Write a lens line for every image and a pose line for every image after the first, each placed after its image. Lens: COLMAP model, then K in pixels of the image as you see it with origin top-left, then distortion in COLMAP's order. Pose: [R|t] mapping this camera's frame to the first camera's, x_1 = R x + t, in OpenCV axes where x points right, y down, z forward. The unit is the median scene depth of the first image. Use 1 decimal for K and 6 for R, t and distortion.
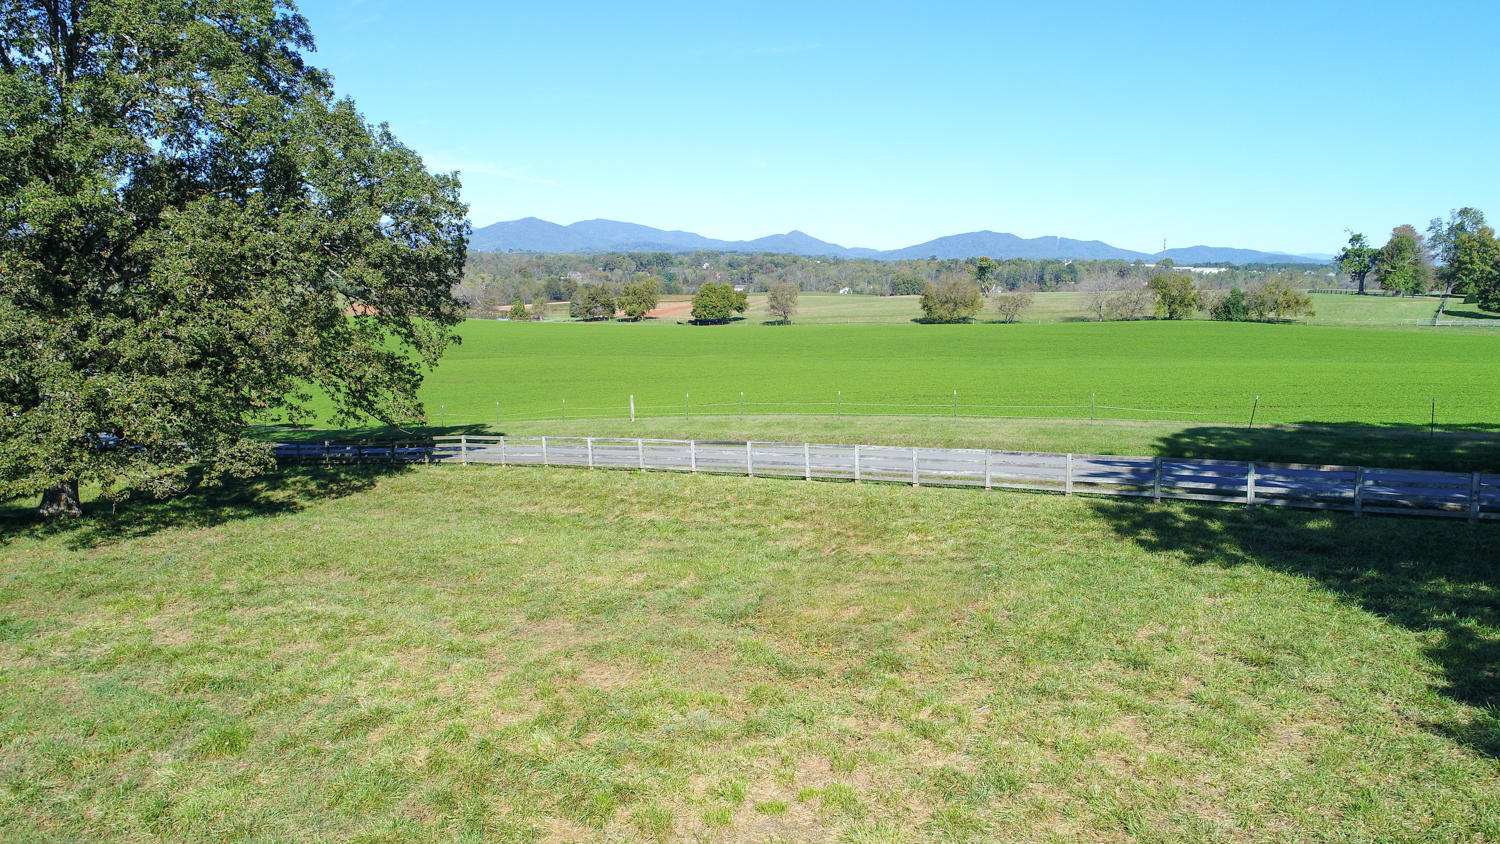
lens RADIAL K [[1023.1, 0, 750.8], [0, 1023.1, 412.5], [0, 0, 1]] dist [0.001530, 0.005156]
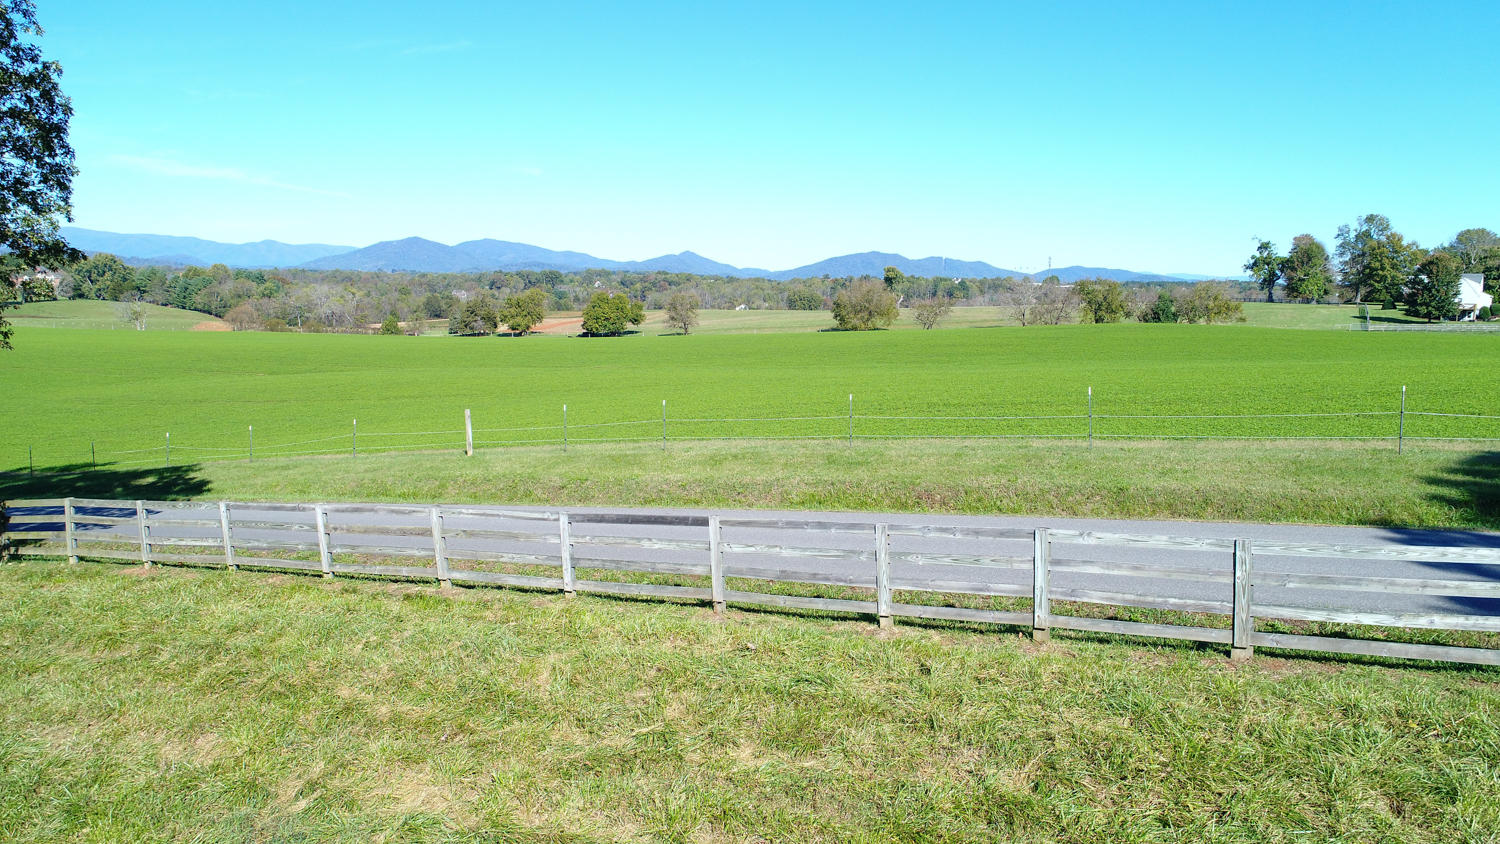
lens RADIAL K [[1023.1, 0, 752.5], [0, 1023.1, 416.7], [0, 0, 1]] dist [0.001530, 0.005156]
pose [[0.994405, -0.015715, 0.104460, -0.003385], [0.017345, 0.999741, -0.014717, -0.000337], [-0.104201, 0.016446, 0.994420, 0.080247]]
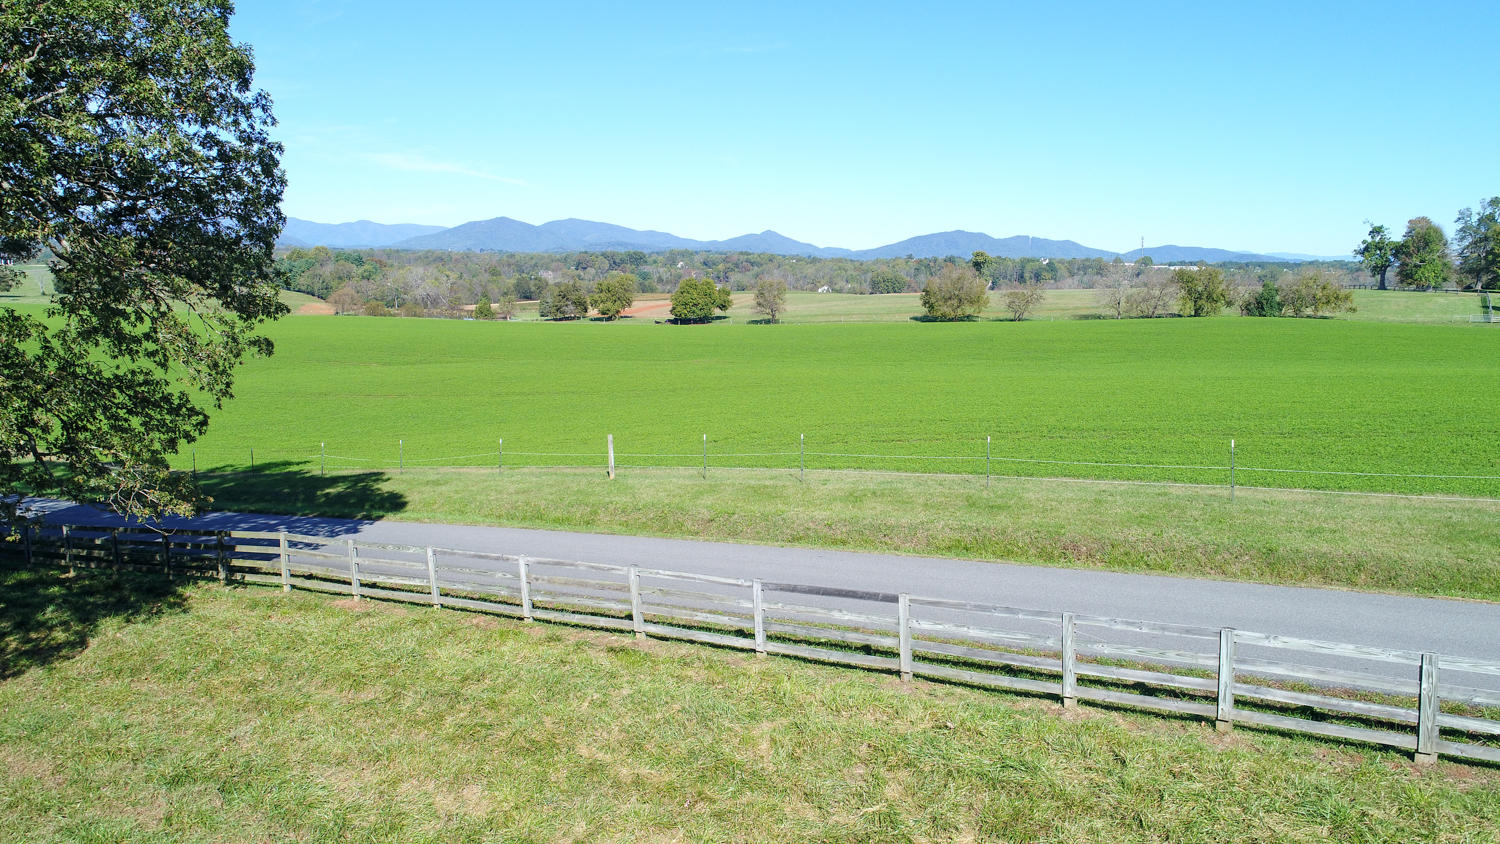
lens RADIAL K [[1023.1, 0, 751.4], [0, 1023.1, 419.5], [0, 0, 1]] dist [0.001530, 0.005156]
pose [[0.999656, -0.005155, 0.025722, -0.009363], [0.004982, 0.999964, 0.006800, -0.005772], [-0.025756, -0.006669, 0.999646, 0.076255]]
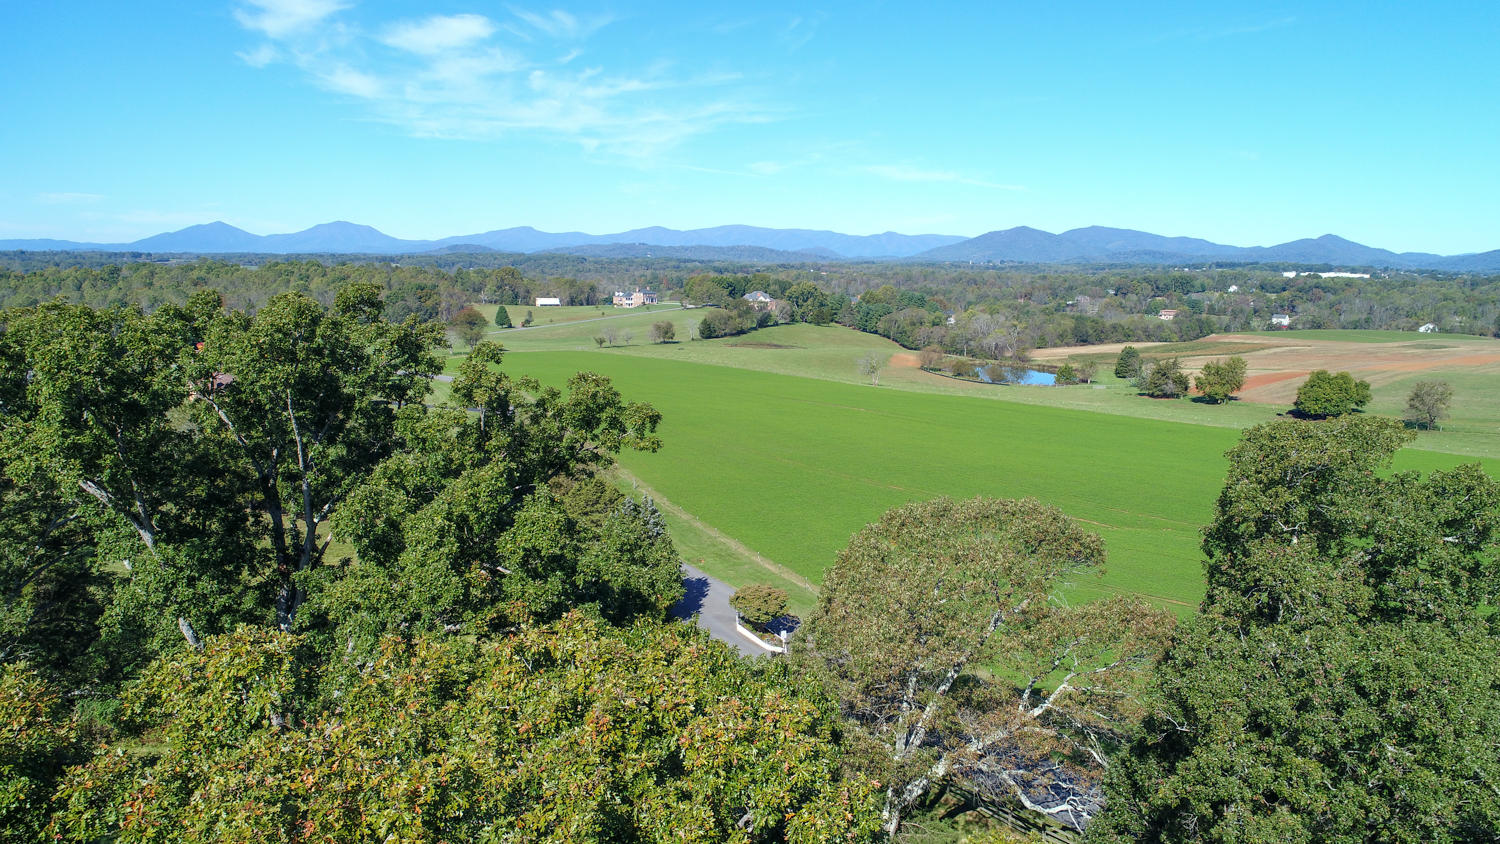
lens RADIAL K [[1023.1, 0, 746.3], [0, 1023.1, 423.6], [0, 0, 1]] dist [0.001530, 0.005156]
pose [[0.893019, 0.063826, -0.445469, -0.086569], [-0.062841, 0.997879, 0.016999, -0.066099], [0.445609, 0.012813, 0.895136, 0.012345]]
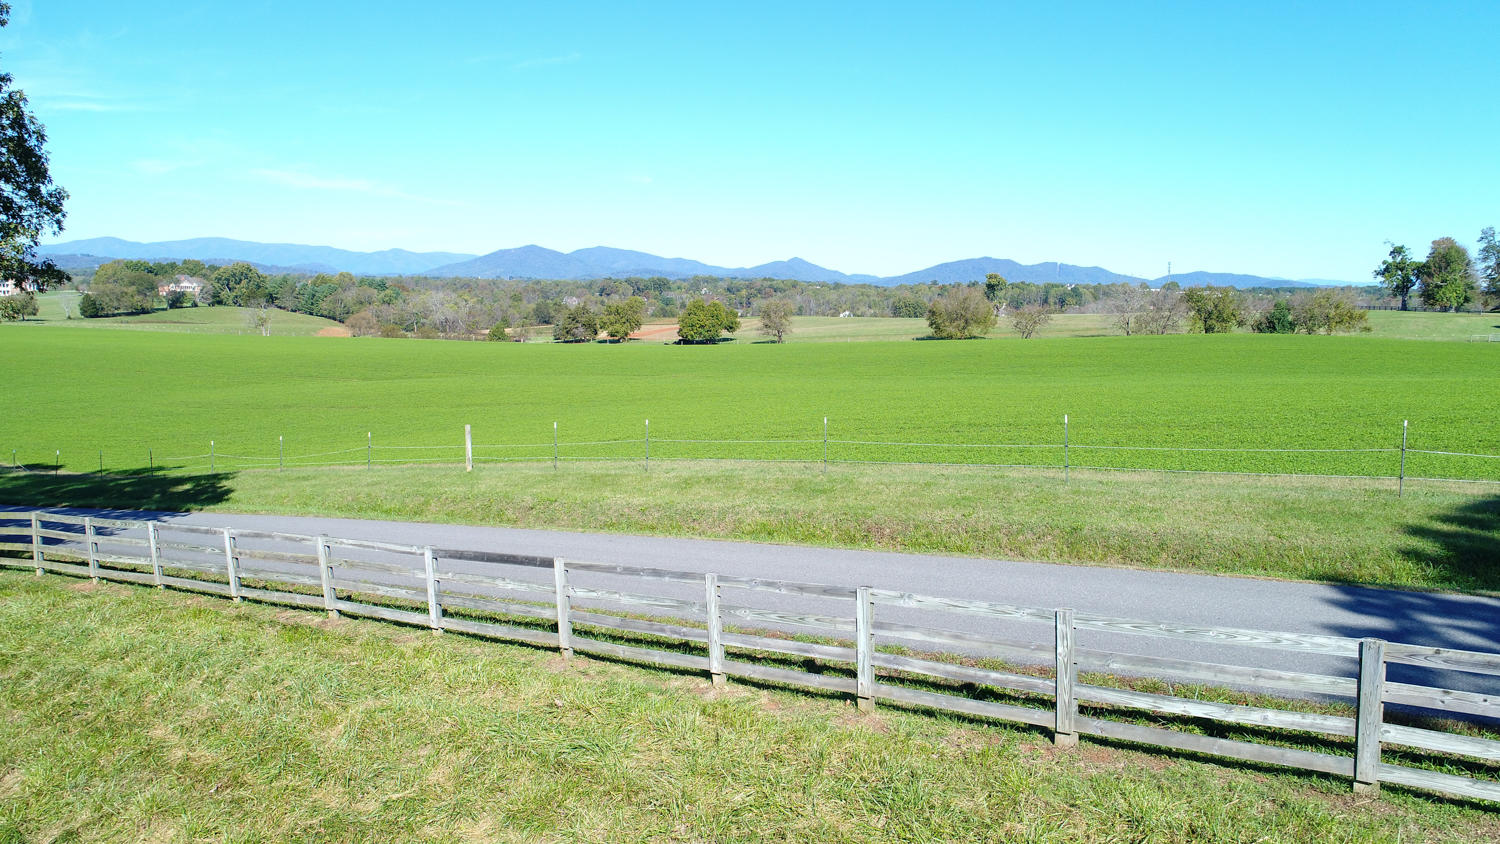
lens RADIAL K [[1023.1, 0, 750.2], [0, 1023.1, 418.1], [0, 0, 1]] dist [0.001530, 0.005156]
pose [[0.999995, -0.002738, -0.001552, 0.008434], [0.002706, 0.999786, -0.020515, -0.001682], [0.001608, 0.020511, 0.999788, 0.082585]]
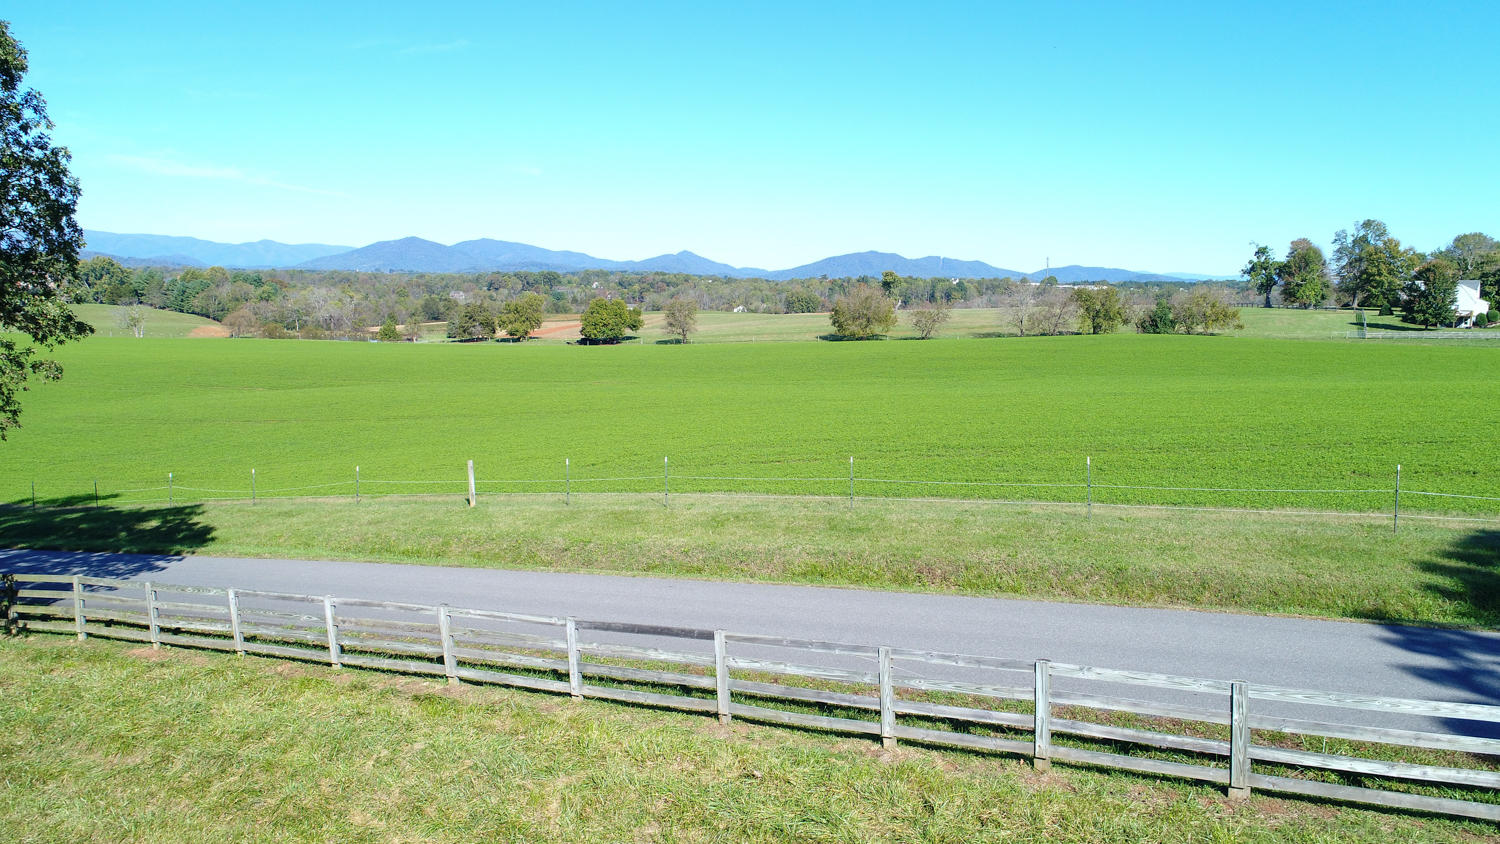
lens RADIAL K [[1023.1, 0, 752.6], [0, 1023.1, 417.5], [0, 0, 1]] dist [0.001530, 0.005156]
pose [[0.994172, -0.016855, 0.106480, -0.003694], [0.018390, 0.999740, -0.013451, -0.005912], [-0.106225, 0.015330, 0.994224, 0.079457]]
